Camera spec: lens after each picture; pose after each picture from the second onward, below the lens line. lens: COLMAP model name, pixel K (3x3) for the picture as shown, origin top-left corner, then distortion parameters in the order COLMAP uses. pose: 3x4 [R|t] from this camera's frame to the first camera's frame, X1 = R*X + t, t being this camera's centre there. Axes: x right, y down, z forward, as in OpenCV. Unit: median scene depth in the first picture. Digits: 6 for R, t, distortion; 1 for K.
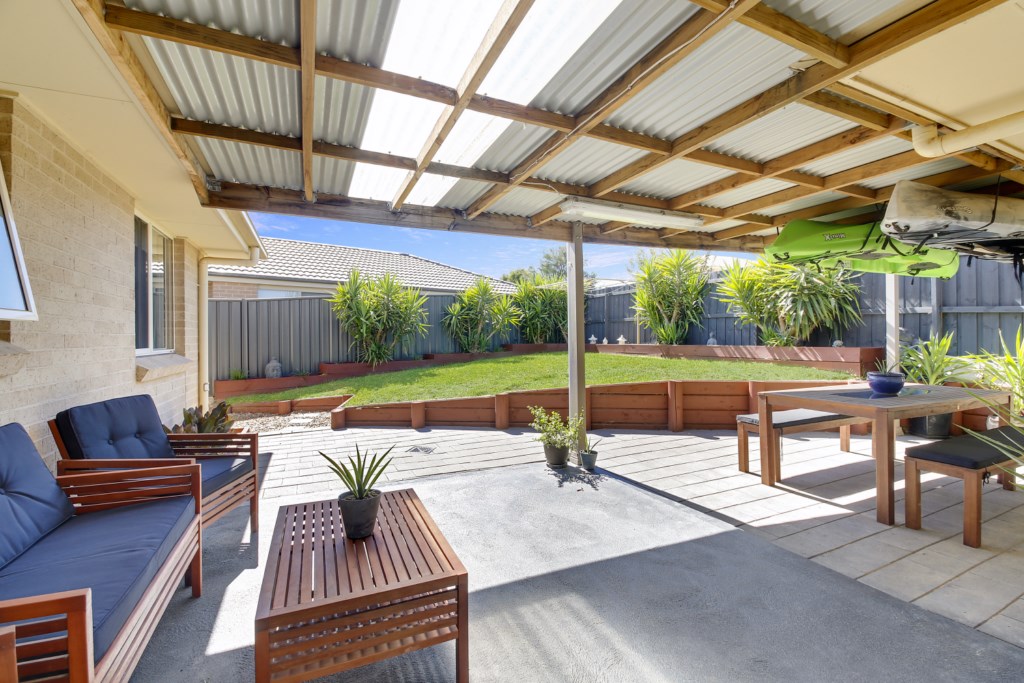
lens RADIAL K [[441.1, 0, 513.6], [0, 441.1, 338.0], [0, 0, 1]] dist [-0.001605, 0.000037]
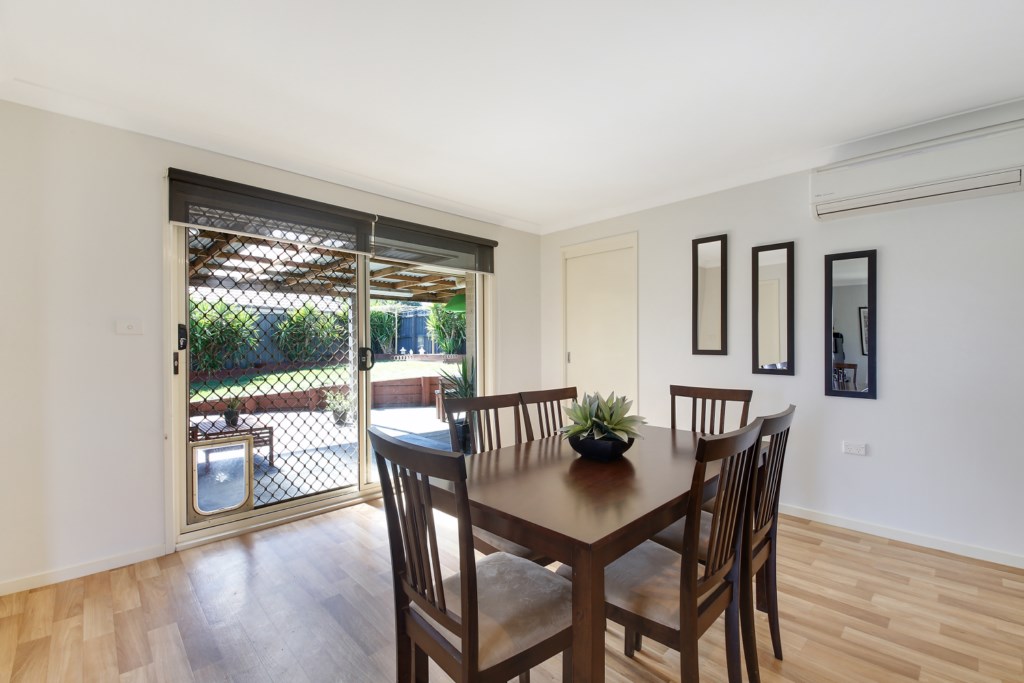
lens RADIAL K [[441.1, 0, 510.7], [0, 441.1, 348.4], [0, 0, 1]] dist [-0.001605, 0.000037]
pose [[0.948630, -0.003342, 0.316371, 0.084432], [0.002112, 0.999989, 0.004229, -0.008934], [-0.316382, -0.003344, 0.948626, -0.392439]]
